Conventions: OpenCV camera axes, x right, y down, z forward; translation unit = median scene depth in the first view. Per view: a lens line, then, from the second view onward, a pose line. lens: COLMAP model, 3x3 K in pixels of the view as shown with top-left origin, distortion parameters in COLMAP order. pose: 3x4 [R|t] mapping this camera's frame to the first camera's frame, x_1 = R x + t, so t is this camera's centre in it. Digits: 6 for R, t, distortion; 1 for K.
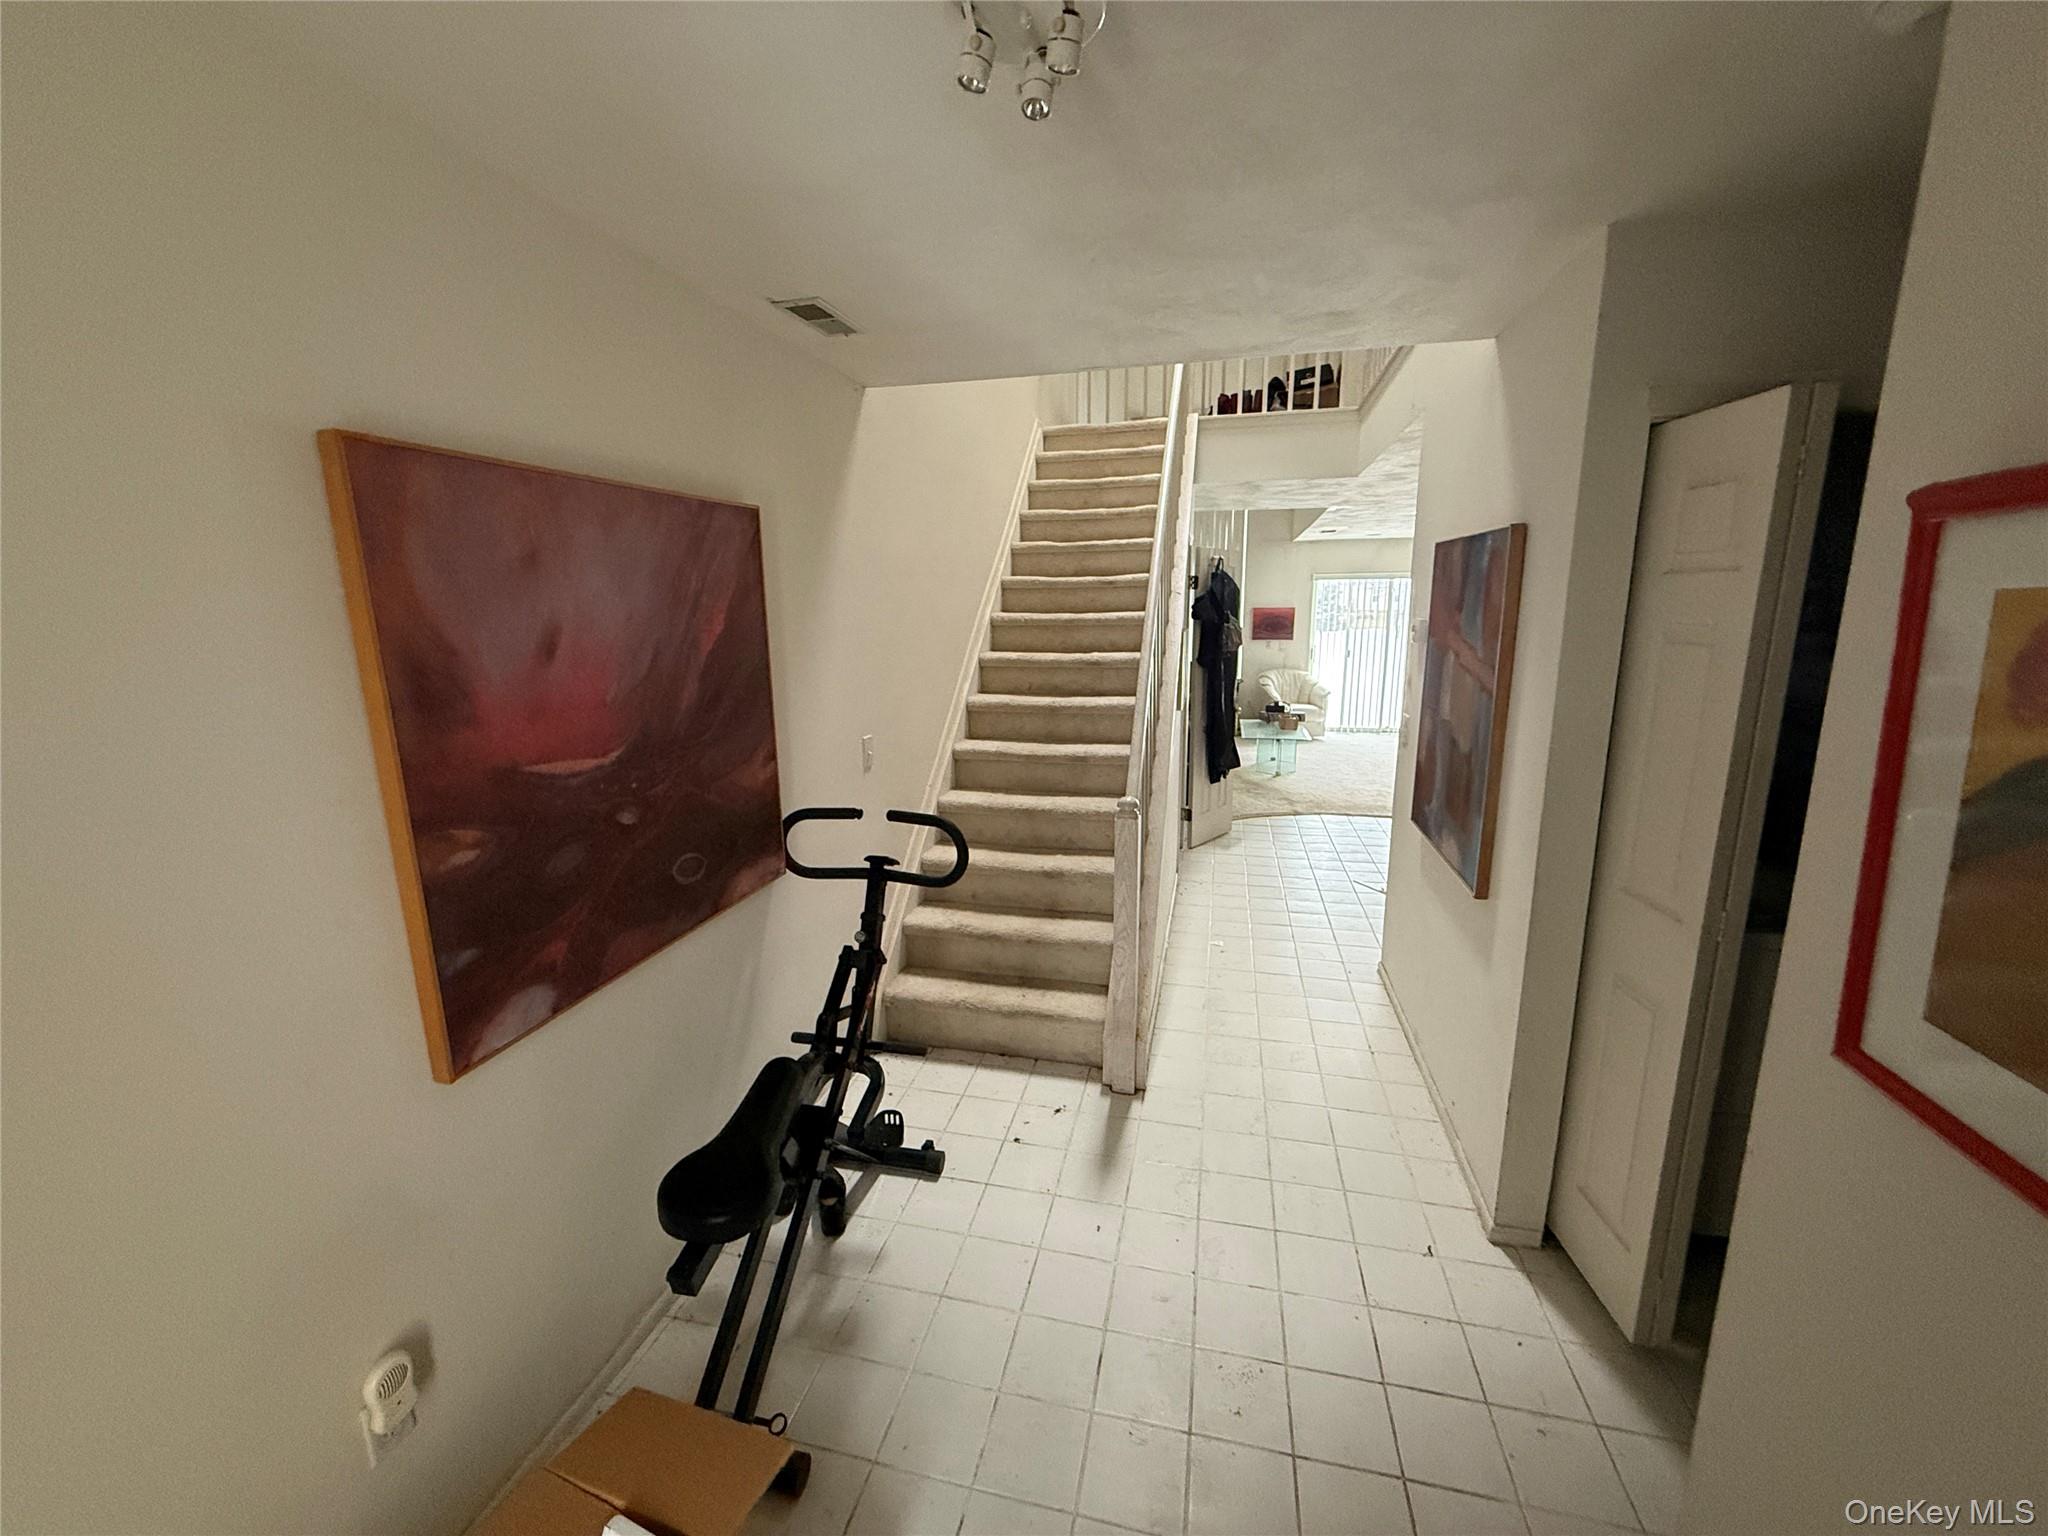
lens RADIAL K [[814.7, 0, 1029.2], [0, 814.7, 766.8], [0, 0, 1]] dist [0.001581, -0.000503]
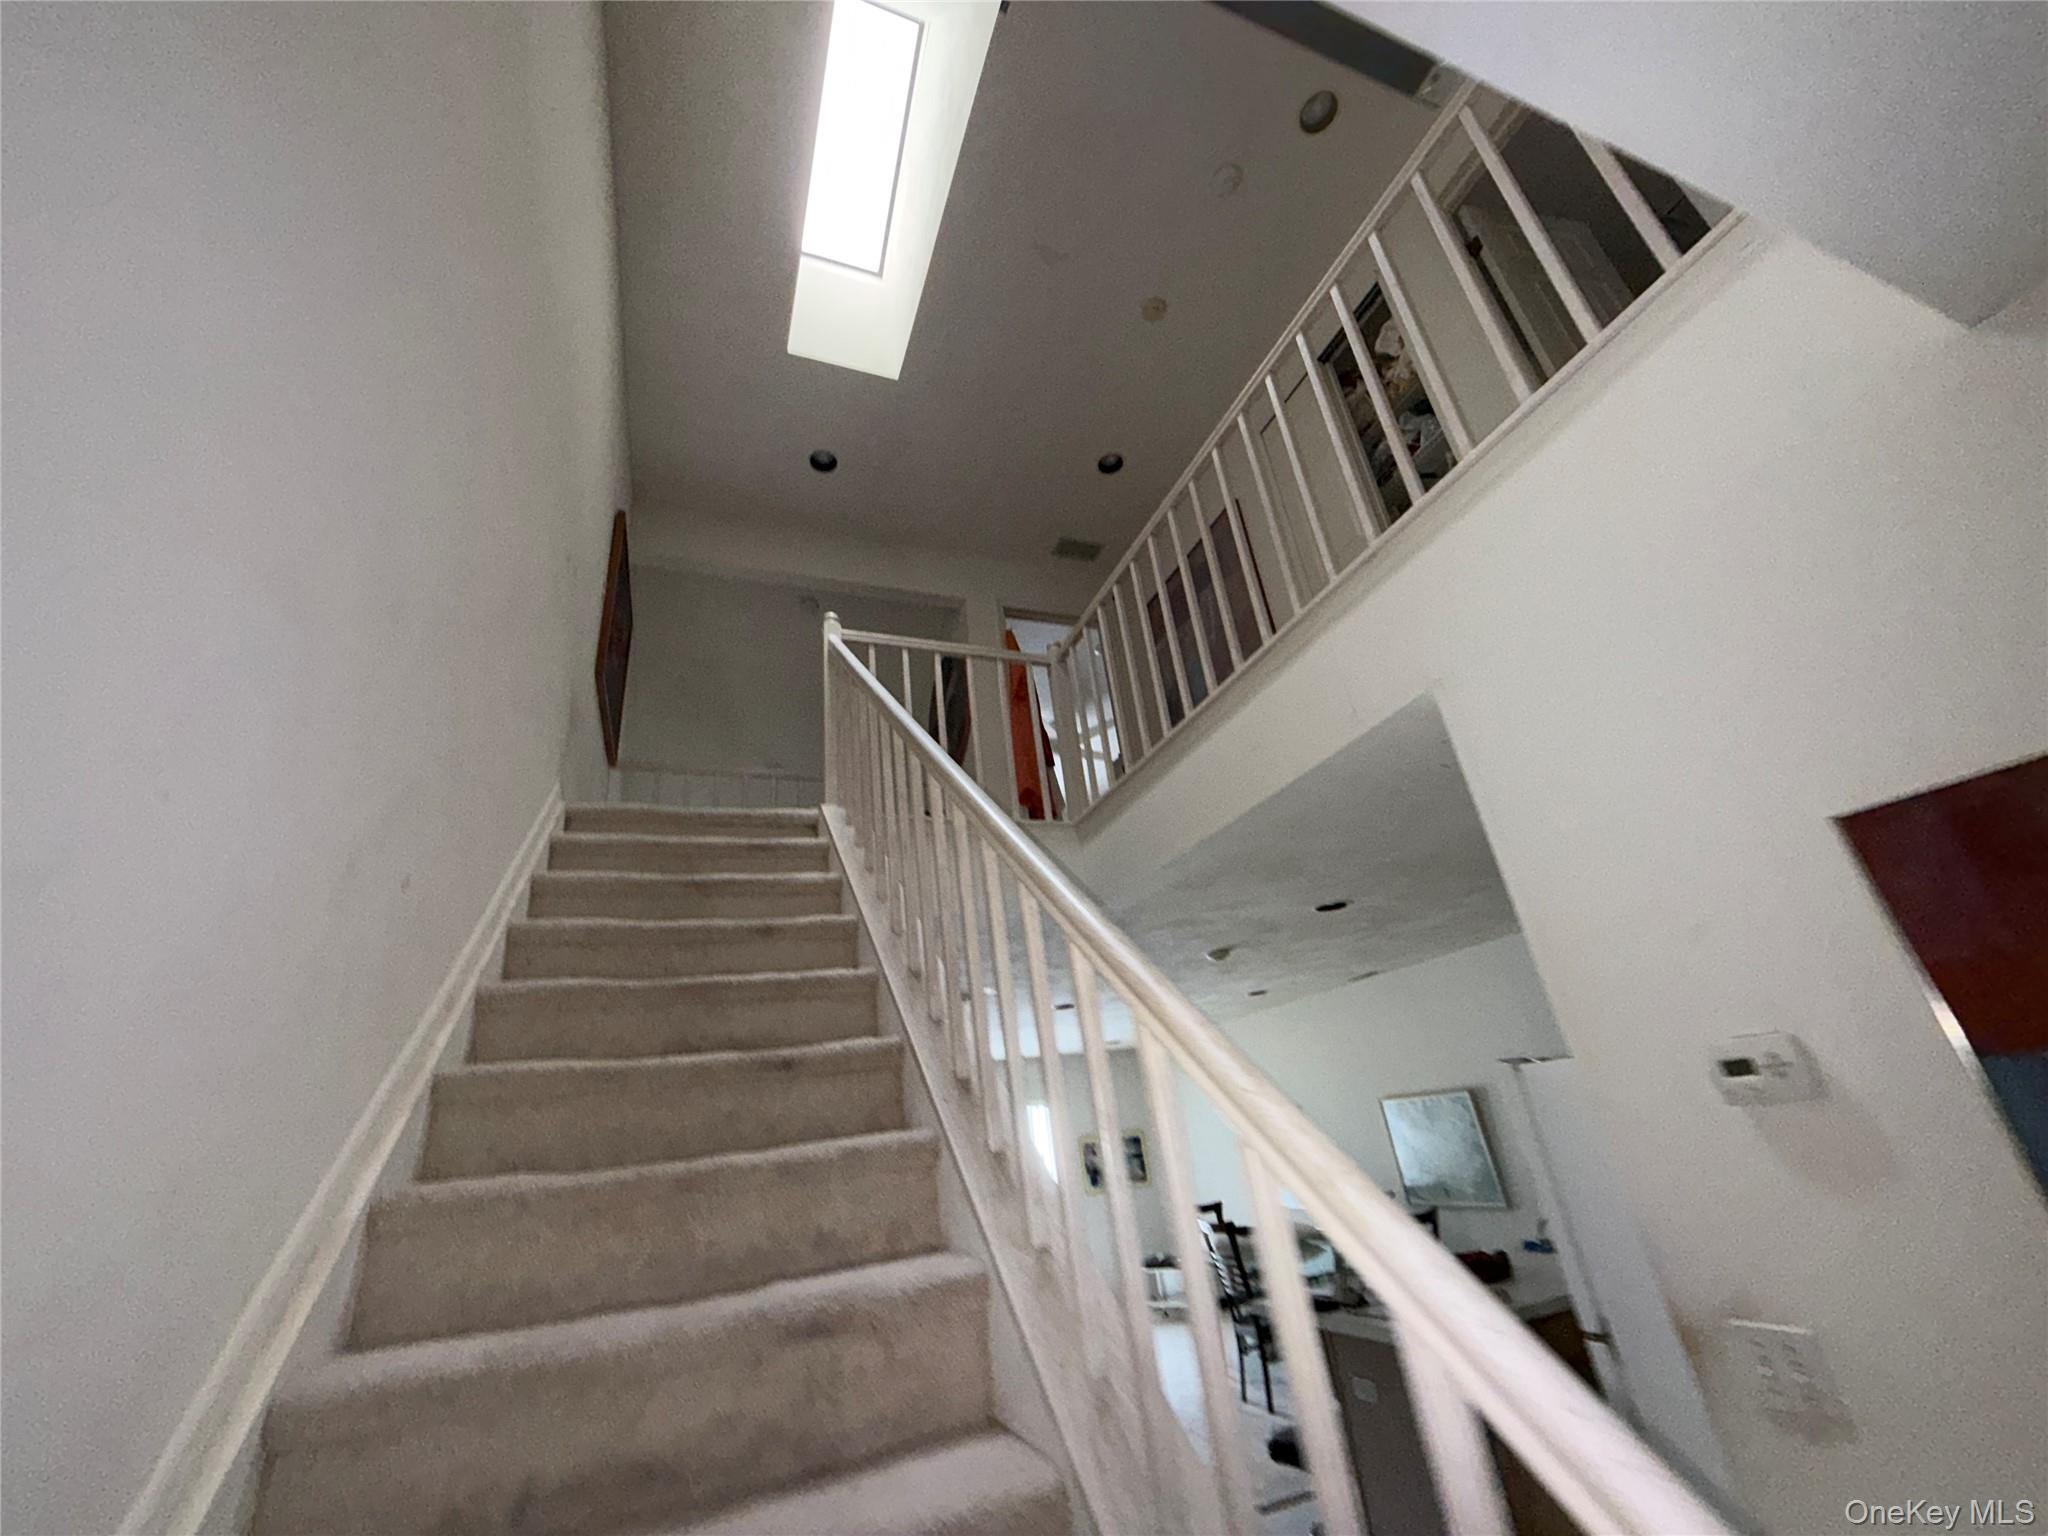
lens RADIAL K [[814.7, 0, 1020.5], [0, 814.7, 772.2], [0, 0, 1]] dist [0.001581, -0.000503]
pose [[0.820427, 0.161730, 0.548400, -0.027360], [0.212236, 0.804483, -0.554765, -0.068476], [-0.530900, 0.571534, 0.625694, 0.425214]]
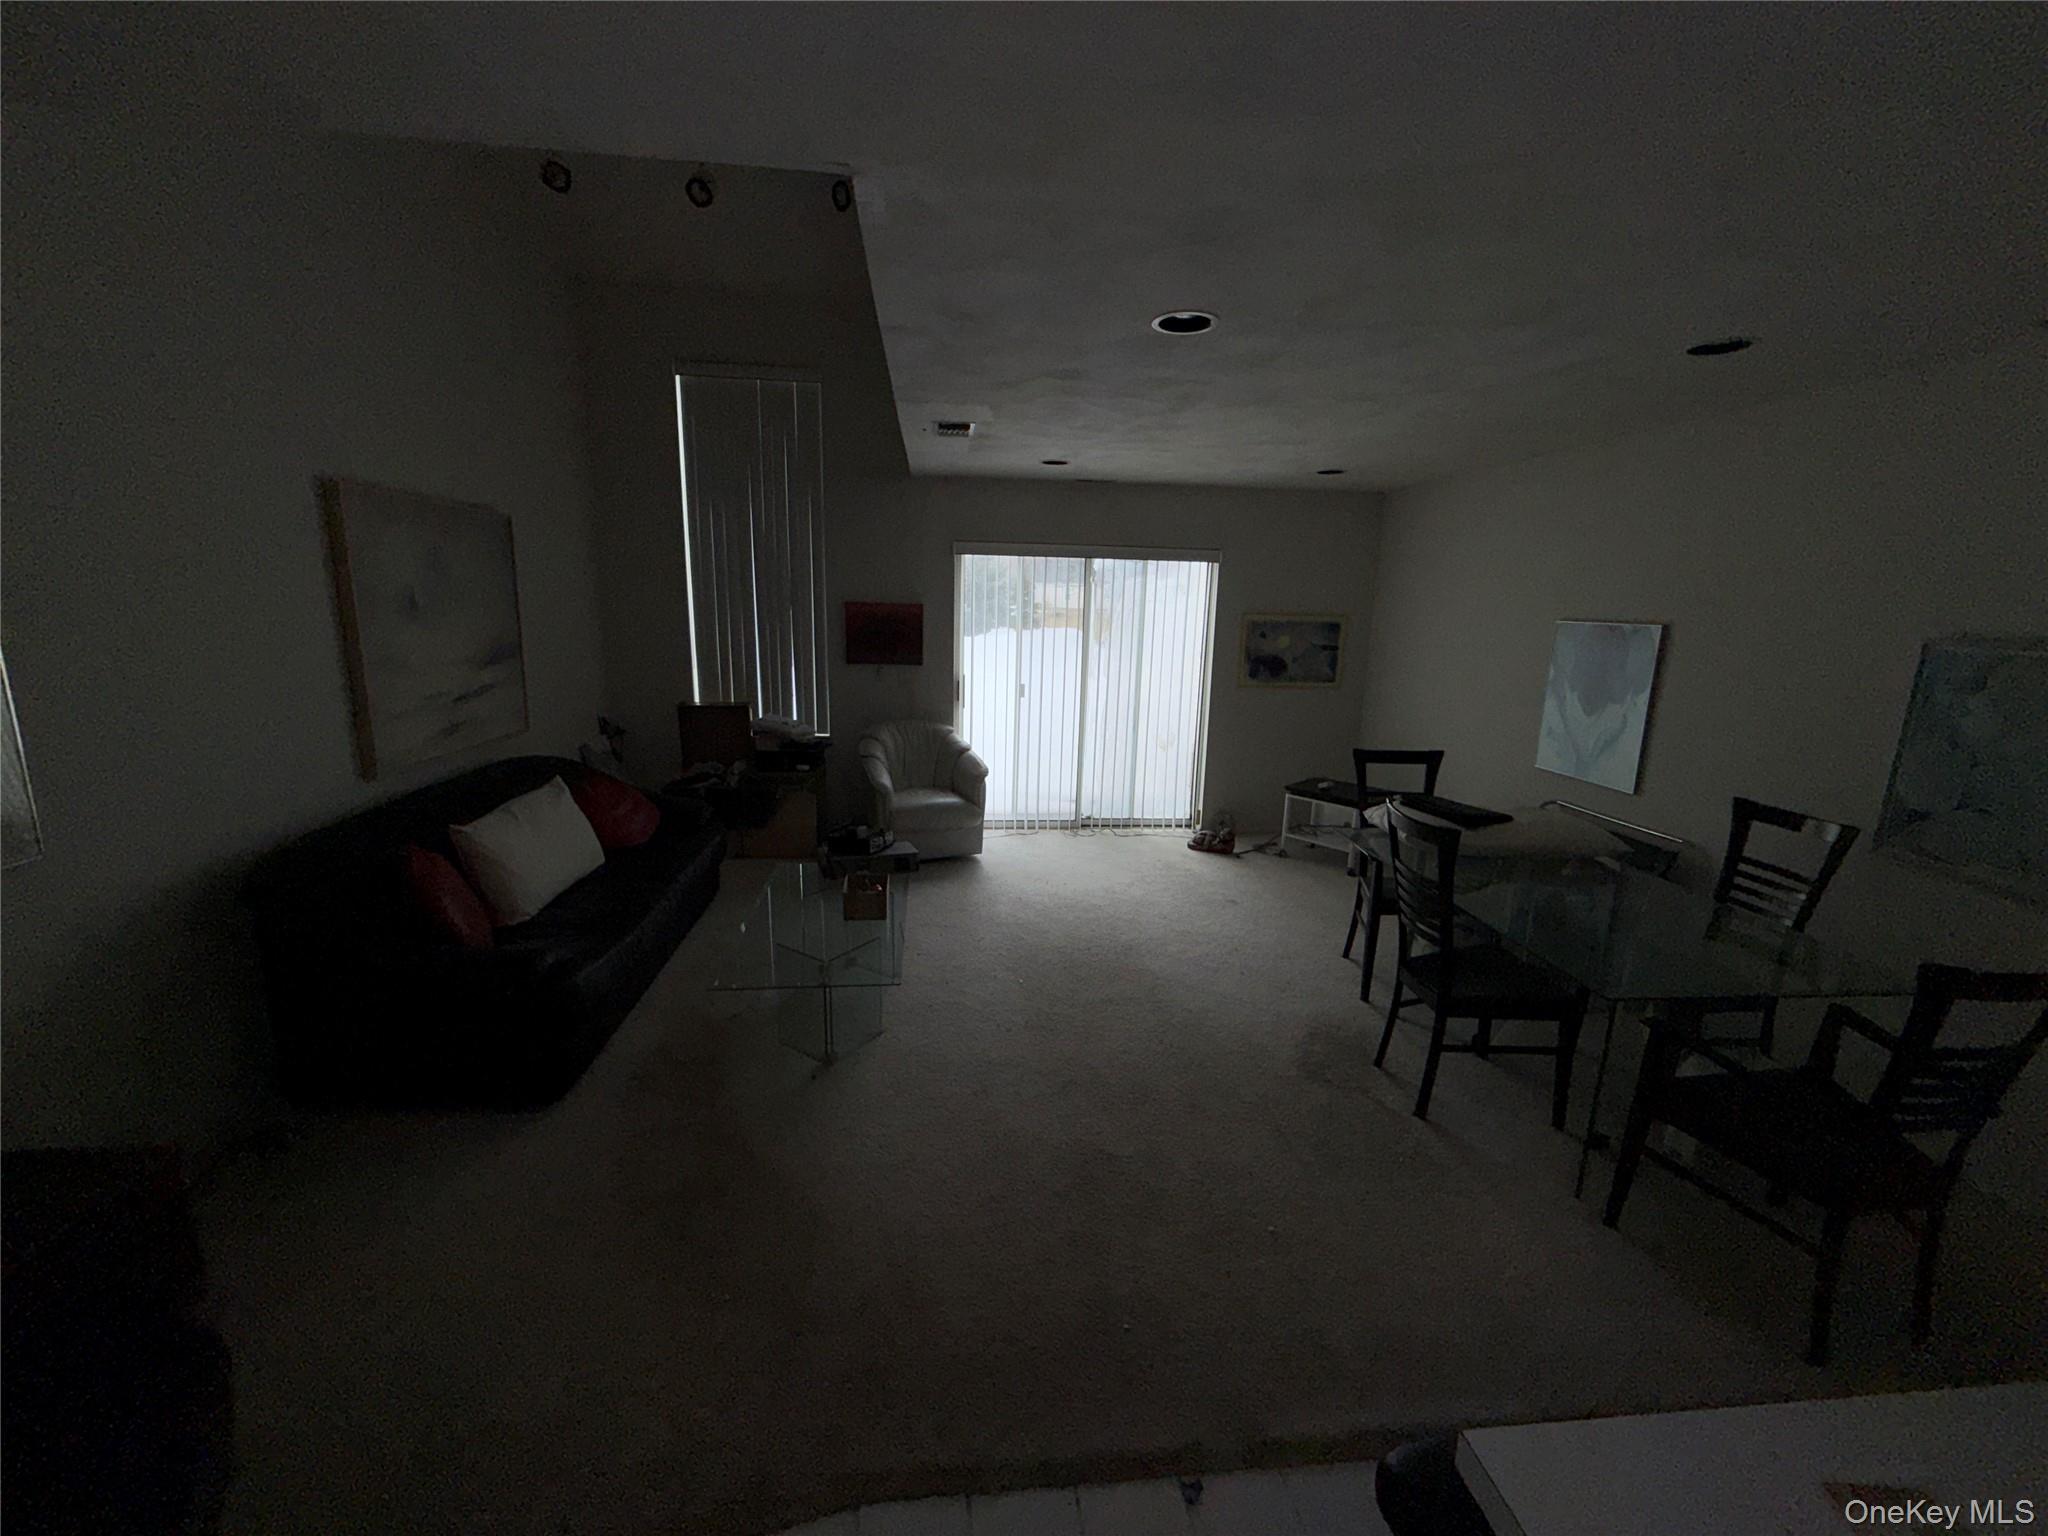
lens RADIAL K [[814.7, 0, 1019.1], [0, 814.7, 772.7], [0, 0, 1]] dist [0.001581, -0.000503]
pose [[0.943521, -0.037027, 0.329238, 0.333827], [0.031241, 0.999251, 0.022848, -0.155360], [-0.329838, -0.011272, 0.943970, 0.774677]]
